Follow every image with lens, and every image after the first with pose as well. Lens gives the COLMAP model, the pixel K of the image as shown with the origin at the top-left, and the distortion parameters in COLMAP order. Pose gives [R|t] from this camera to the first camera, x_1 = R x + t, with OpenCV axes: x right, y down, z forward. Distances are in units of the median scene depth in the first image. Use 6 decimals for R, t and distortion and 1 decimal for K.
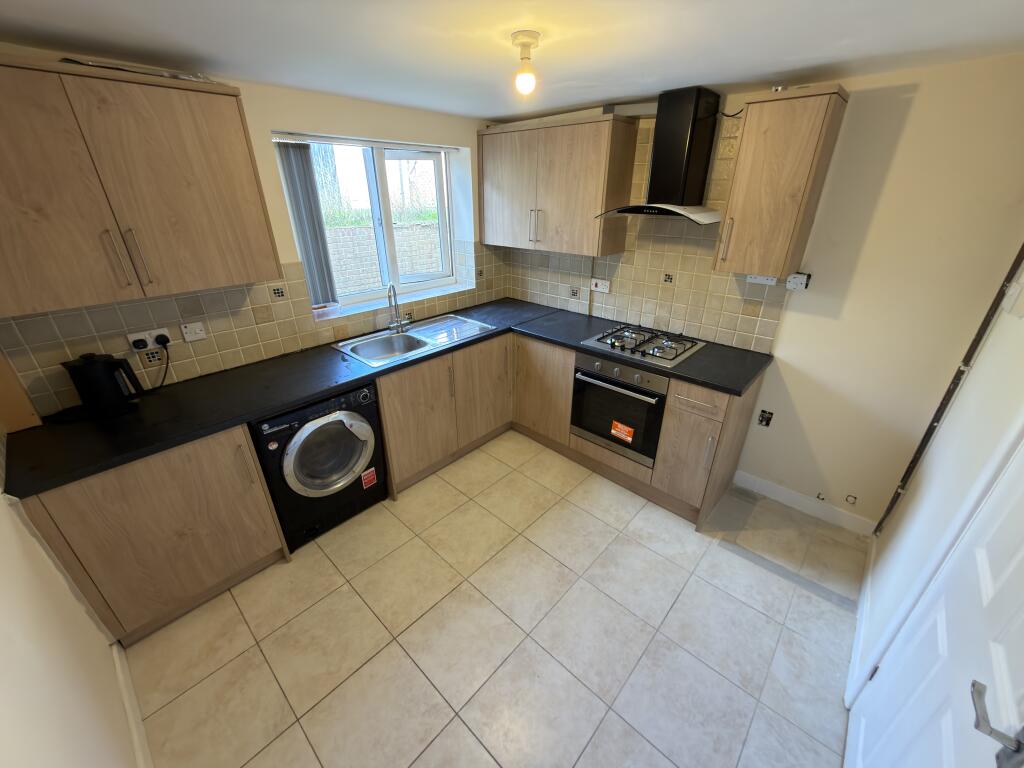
lens RADIAL K [[407.5, 0, 512.0], [0, 407.5, 384.0], [0, 0, 1]] dist [-0.000965, 0.000031]
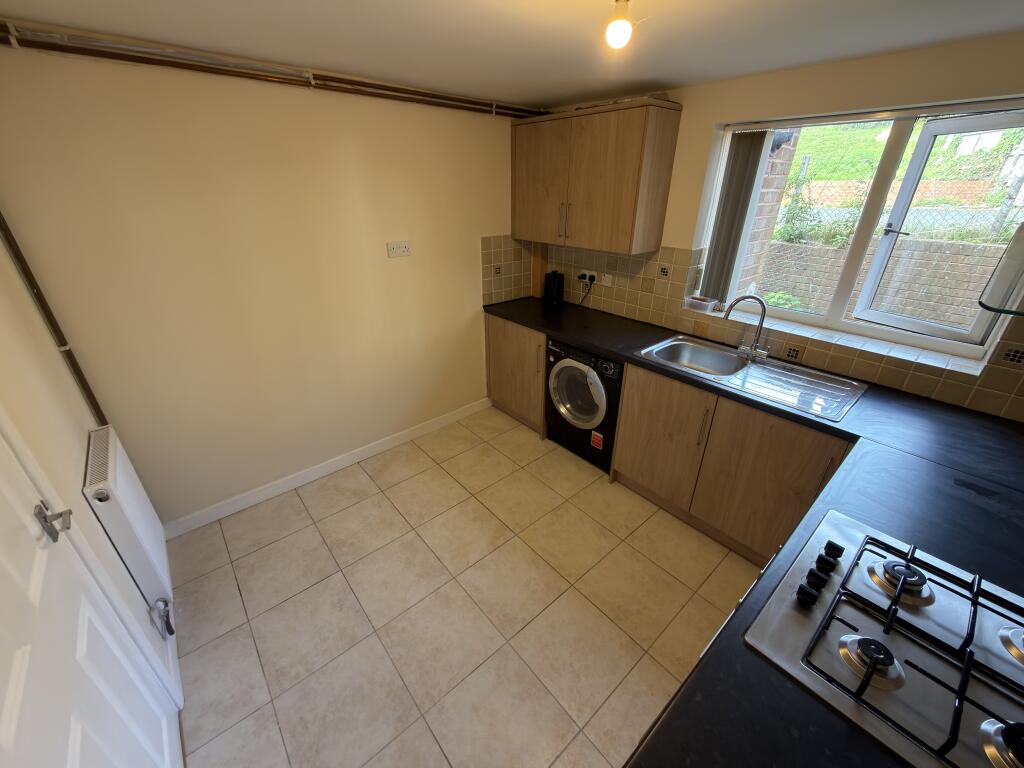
lens RADIAL K [[407.5, 0, 512.0], [0, 407.5, 384.0], [0, 0, 1]] dist [-0.000965, 0.000031]
pose [[-0.116517, 0.435661, -0.892538, 0.621893], [-0.432731, 0.786607, 0.440446, -0.288854], [0.893962, 0.437548, 0.096871, 0.630500]]
